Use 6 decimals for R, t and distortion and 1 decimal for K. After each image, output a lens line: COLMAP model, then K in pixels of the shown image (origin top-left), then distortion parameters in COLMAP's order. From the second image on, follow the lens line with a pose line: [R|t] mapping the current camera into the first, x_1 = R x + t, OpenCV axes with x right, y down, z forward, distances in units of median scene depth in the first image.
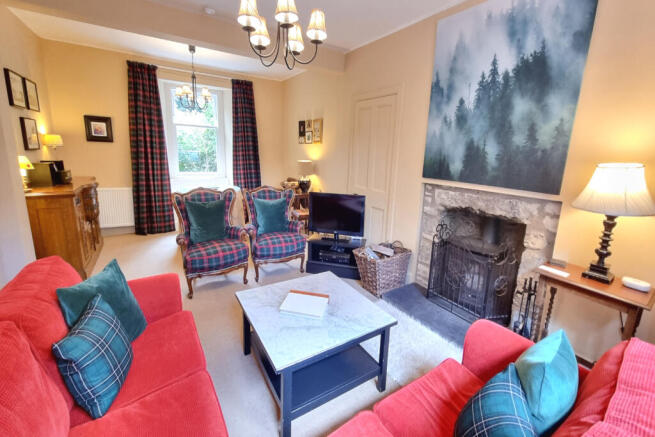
lens RADIAL K [[270.9, 0, 322.2], [0, 270.9, 203.2], [0, 0, 1]] dist [-0.012069, 0.000104]
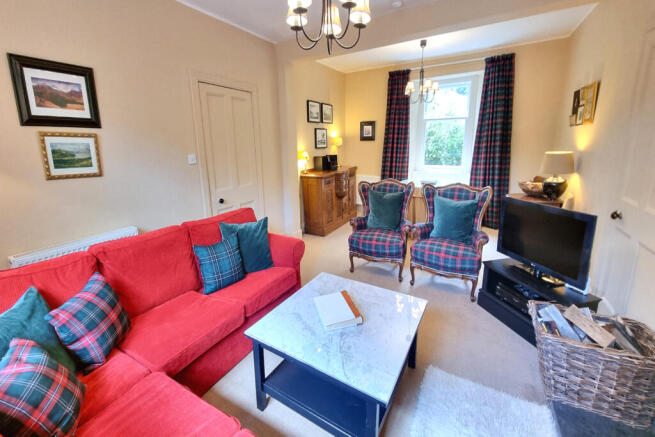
lens RADIAL K [[272.2, 0, 327.0], [0, 272.2, 195.3], [0, 0, 1]] dist [0.021420, -0.000016]
pose [[0.468788, 0.120451, -0.875059, 0.443857], [-0.130354, 0.989246, 0.066336, -0.039212], [0.873639, 0.082970, 0.479448, 0.316582]]
